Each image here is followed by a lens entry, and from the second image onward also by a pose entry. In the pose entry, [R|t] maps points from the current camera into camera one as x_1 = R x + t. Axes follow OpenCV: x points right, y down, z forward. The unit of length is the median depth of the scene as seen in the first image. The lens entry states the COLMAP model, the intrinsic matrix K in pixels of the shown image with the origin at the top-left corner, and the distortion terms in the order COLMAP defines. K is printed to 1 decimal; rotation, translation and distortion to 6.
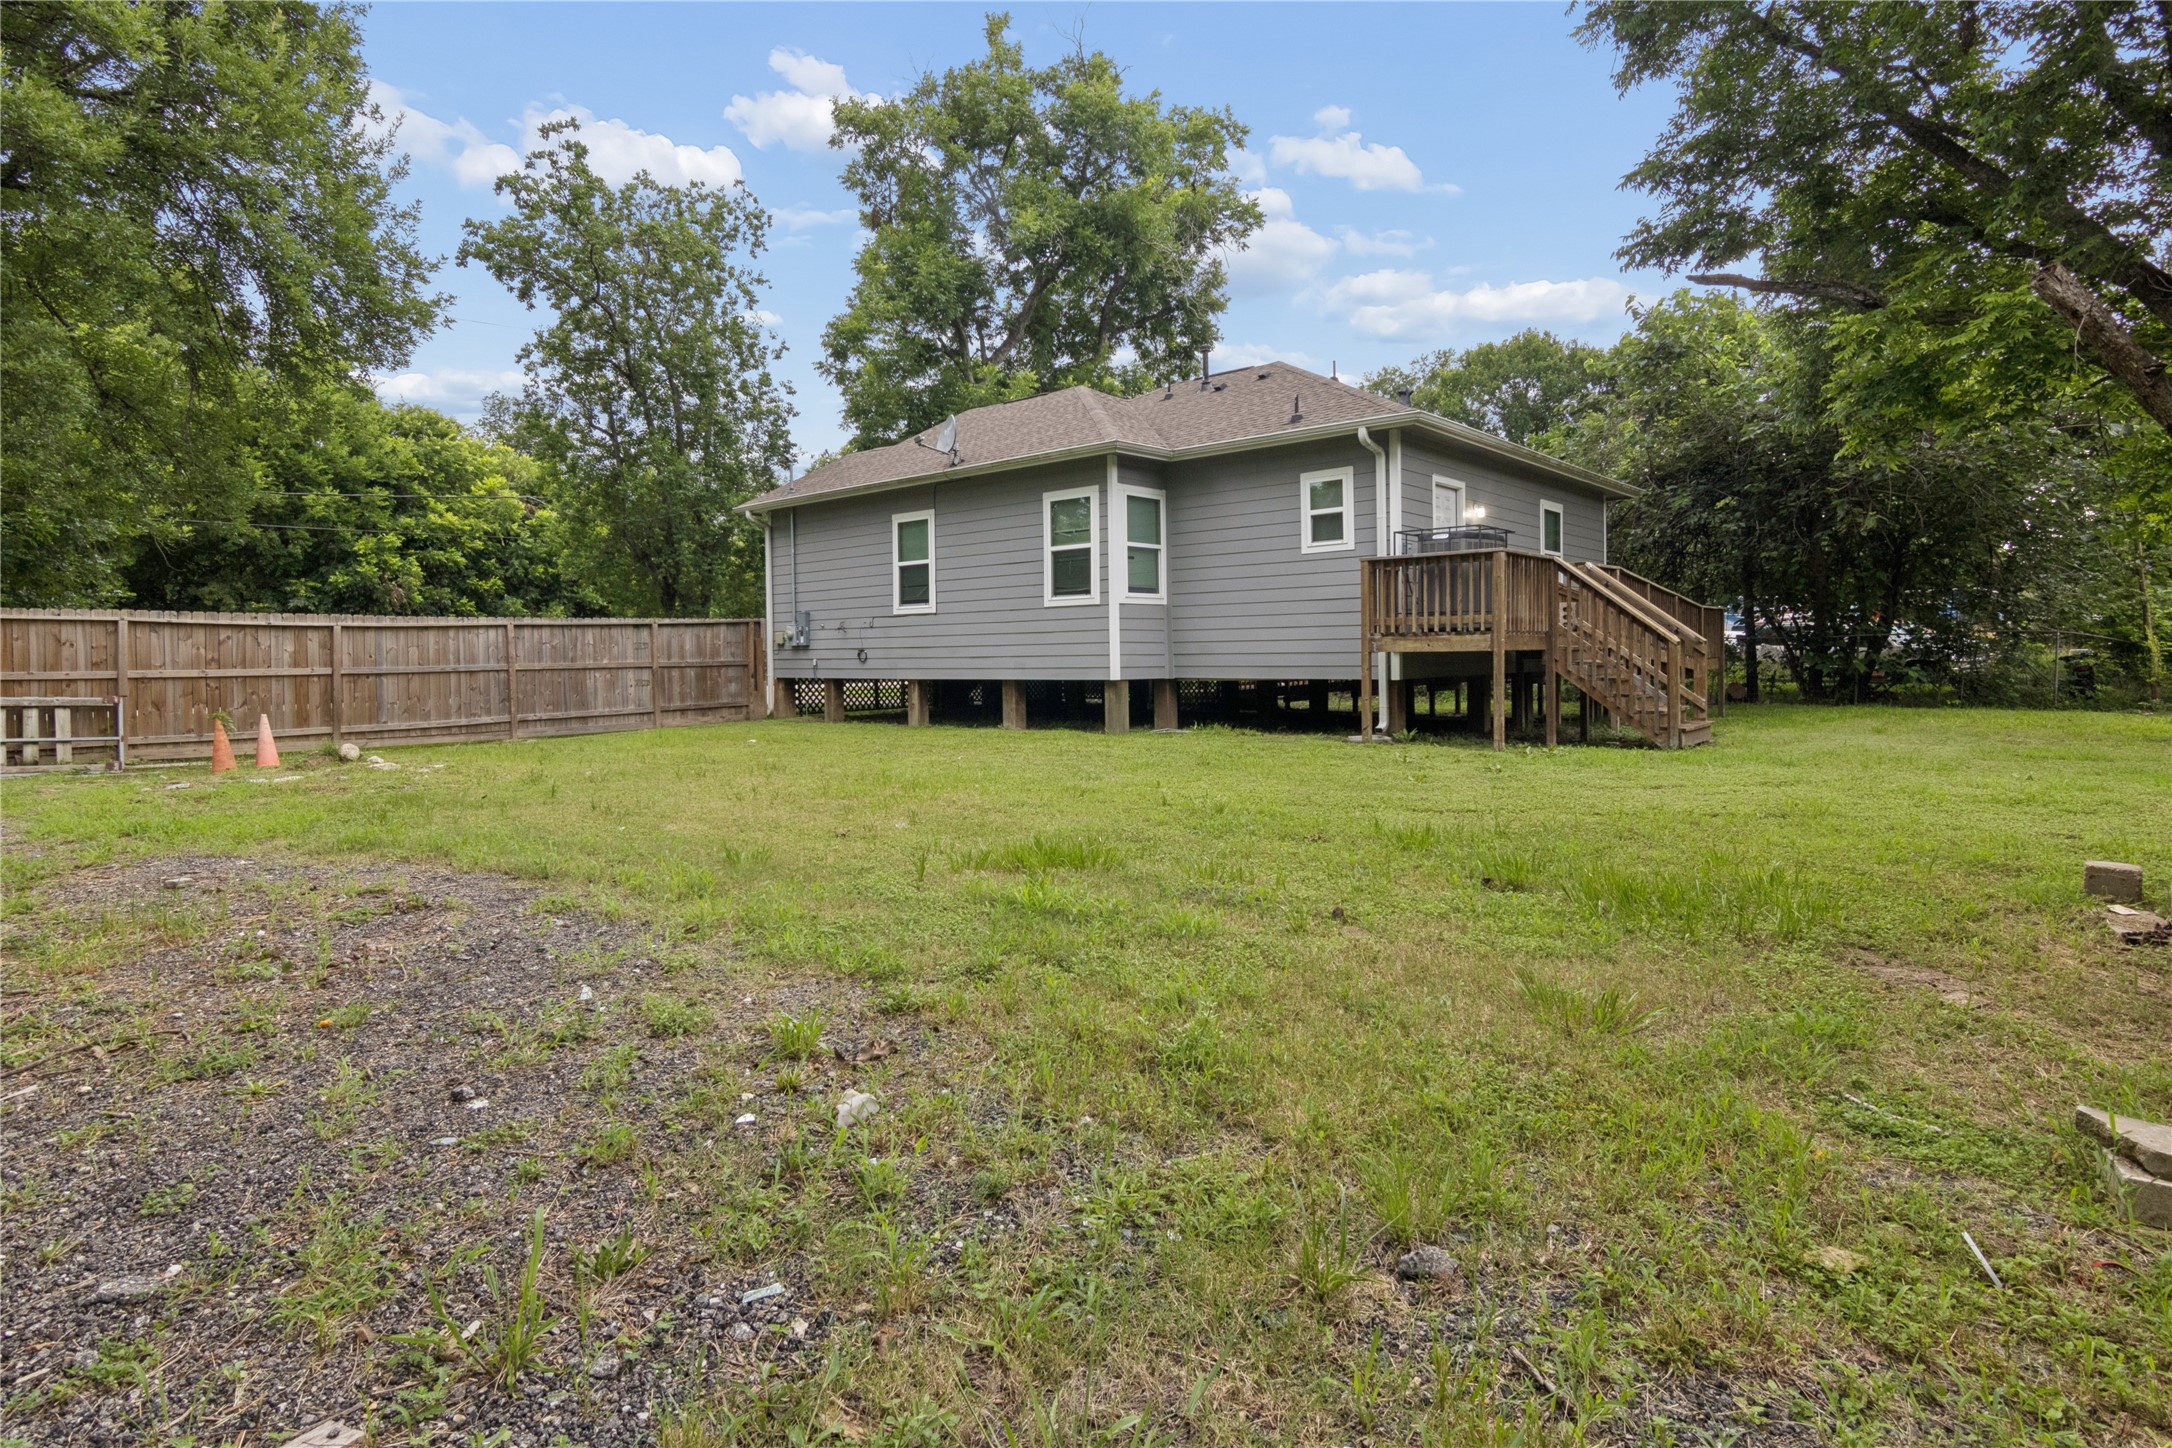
lens RADIAL K [[1111.2, 0, 1084.7], [0, 1111.2, 668.5], [0, 0, 1]] dist [0.000924, 0.000526]
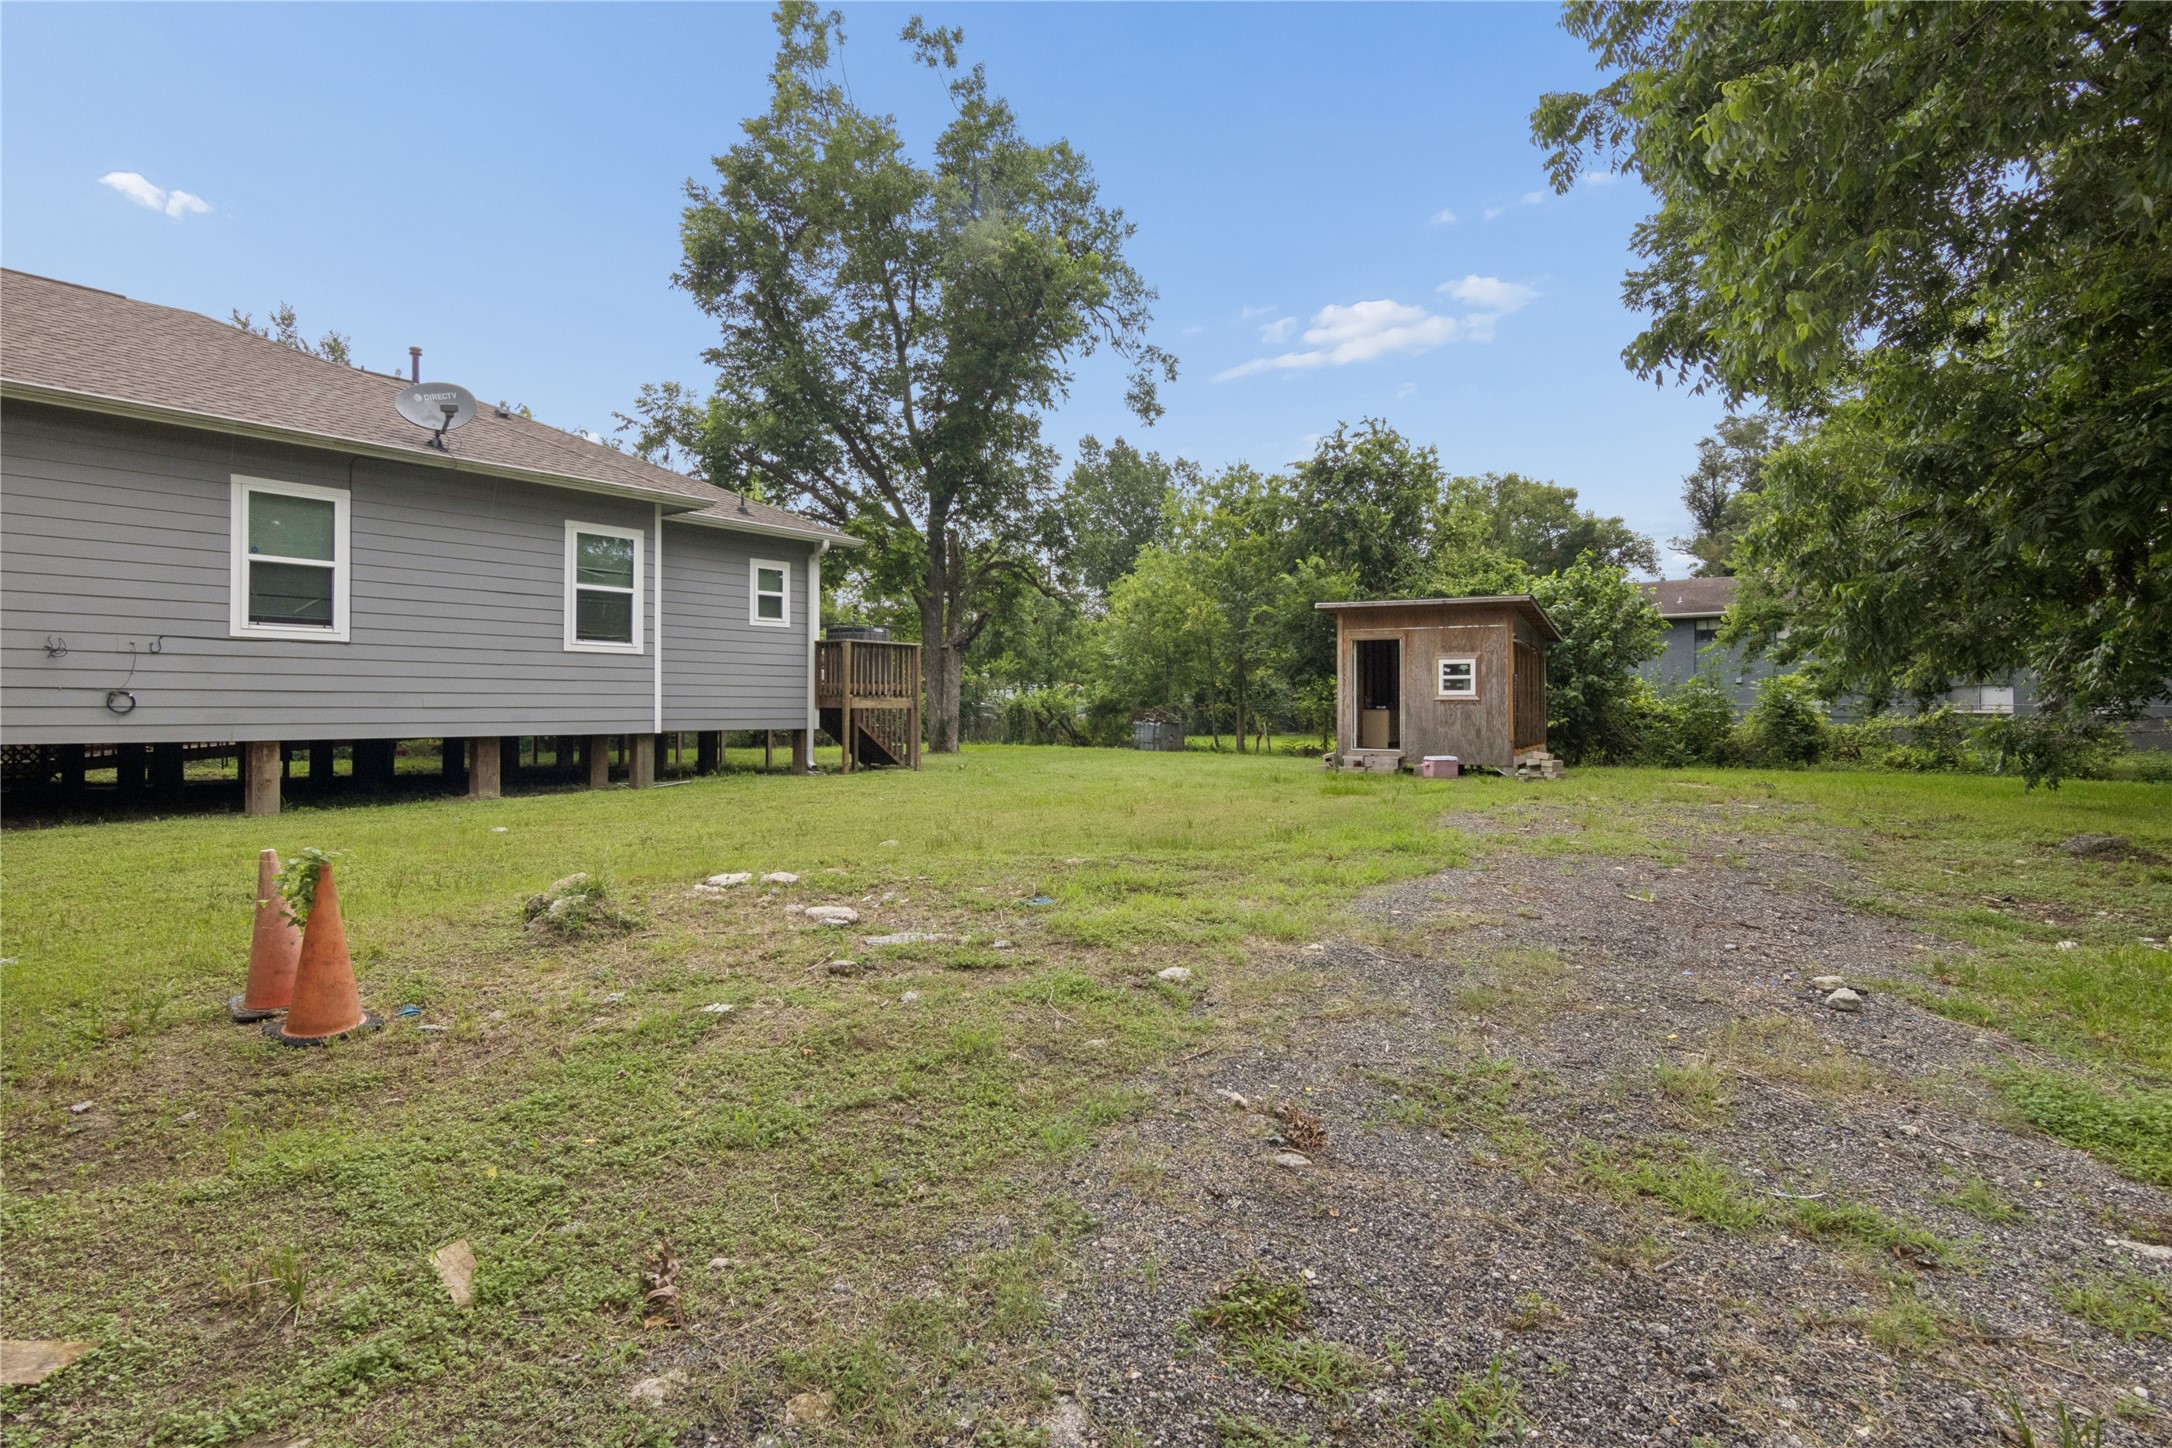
lens RADIAL K [[1111.2, 0, 1100.5], [0, 1111.2, 702.2], [0, 0, 1]] dist [0.000924, 0.000526]
pose [[-0.055291, 0.018892, 0.998292, -0.816776], [0.009965, 0.999782, -0.018369, 0.004076], [-0.998421, 0.008932, -0.055467, 0.558731]]
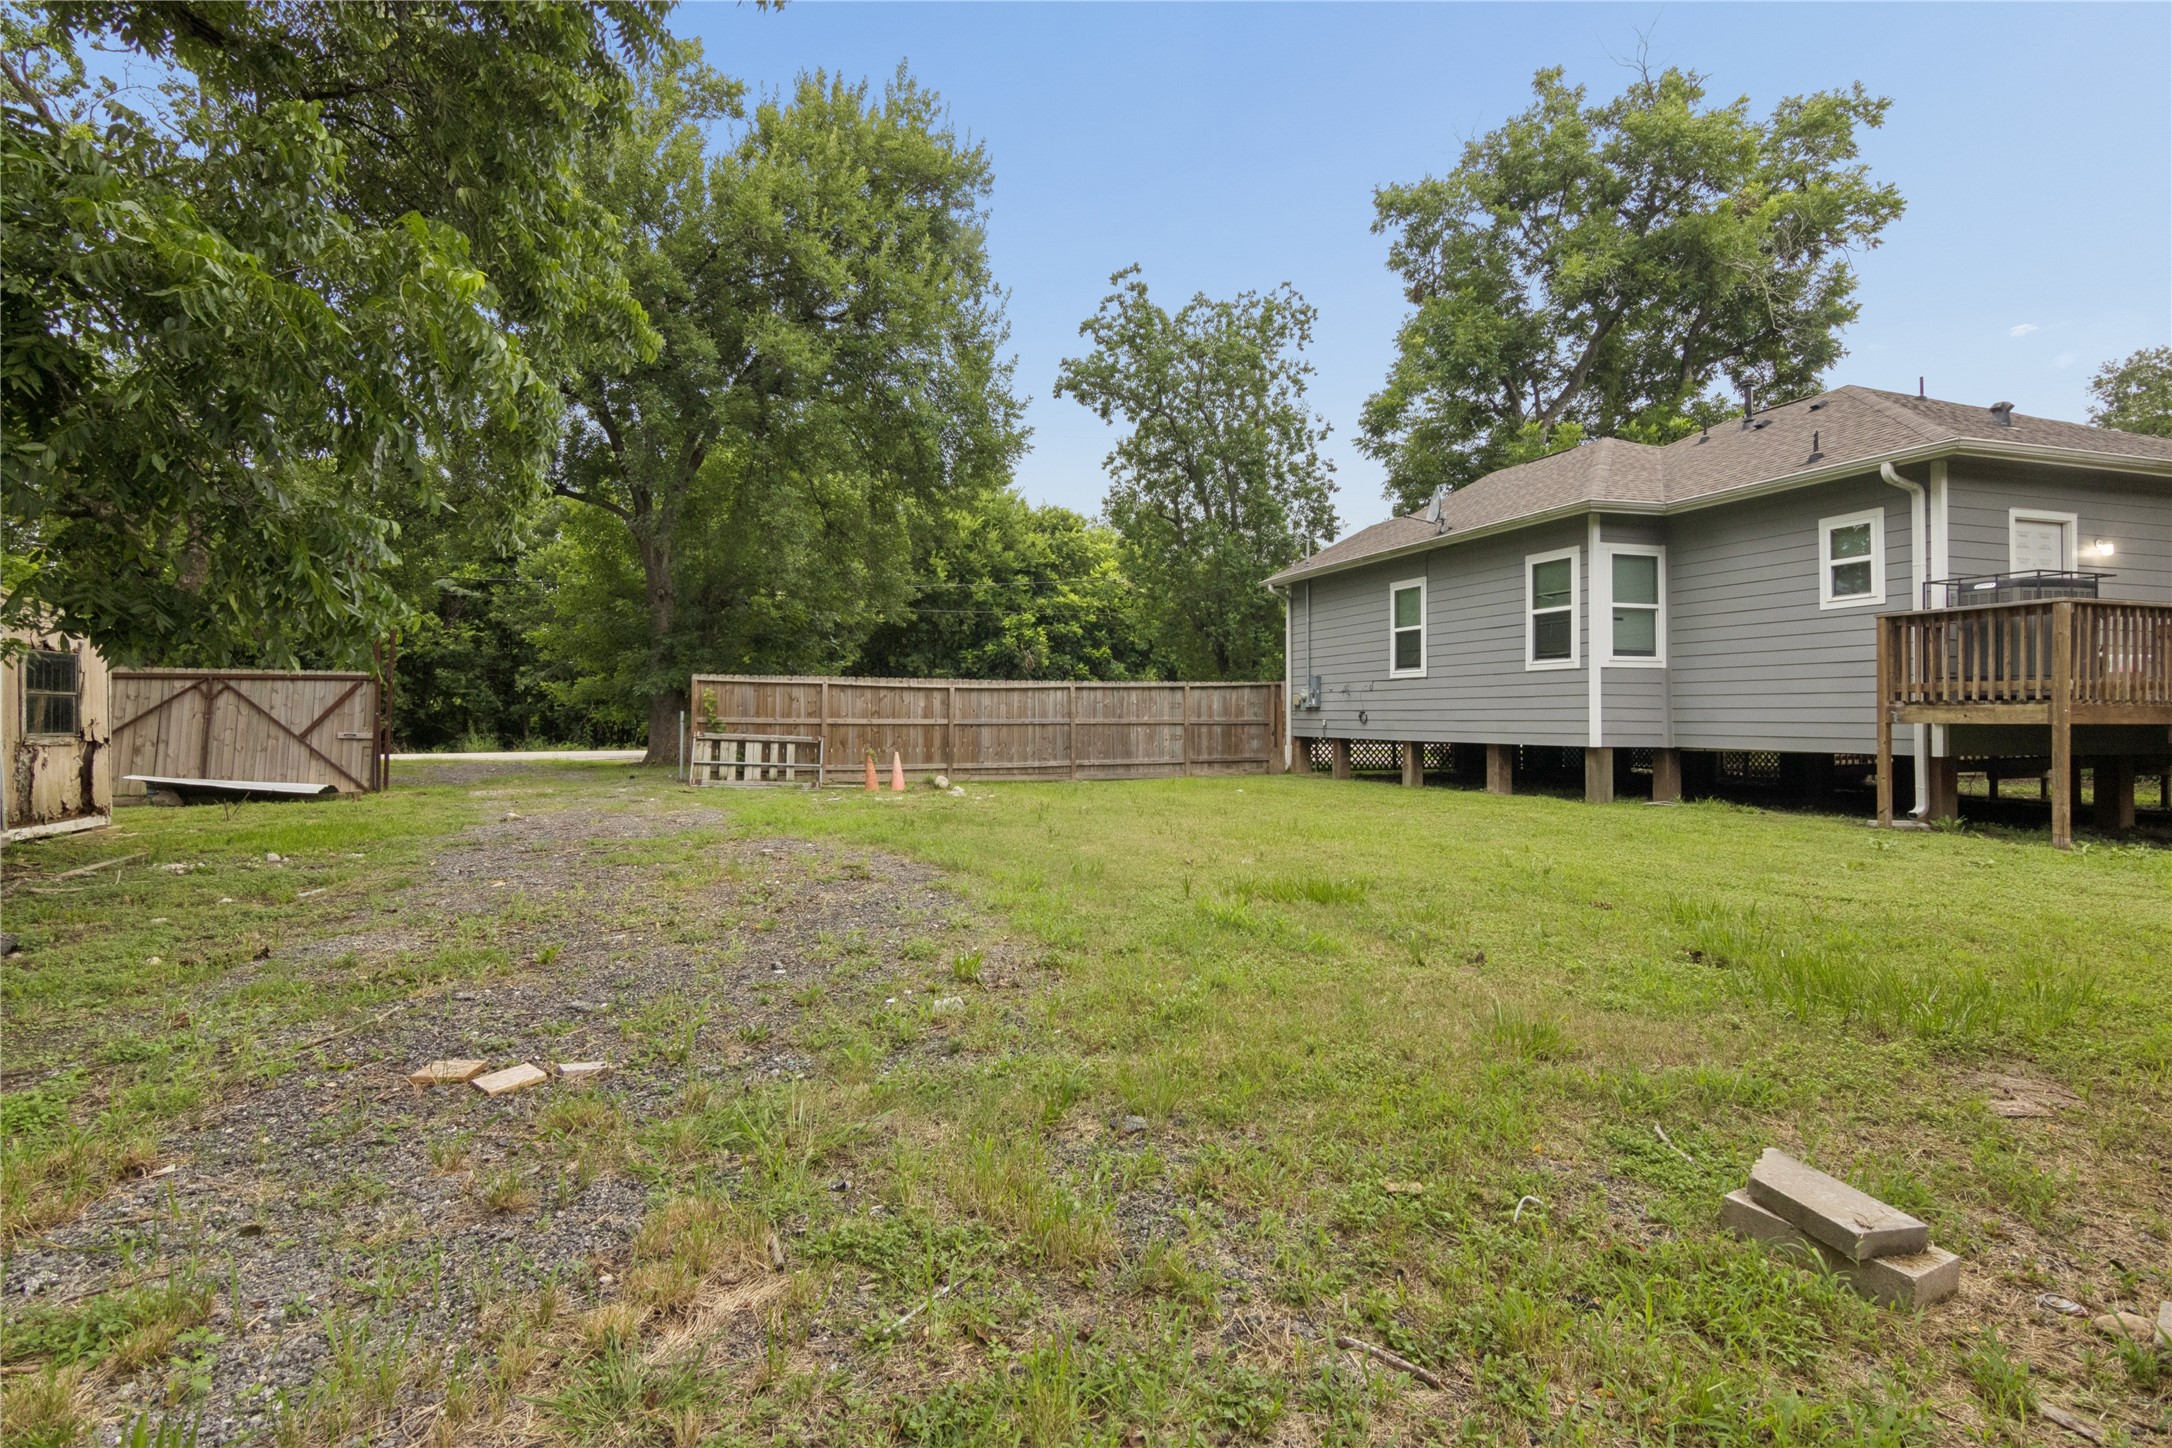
lens RADIAL K [[1111.2, 0, 1092.7], [0, 1111.2, 694.1], [0, 0, 1]] dist [0.000924, 0.000526]
pose [[0.860536, 0.006848, -0.509343, 0.119917], [-0.023123, 0.999404, -0.025629, -0.000550], [0.508864, 0.033832, 0.860182, -0.039287]]
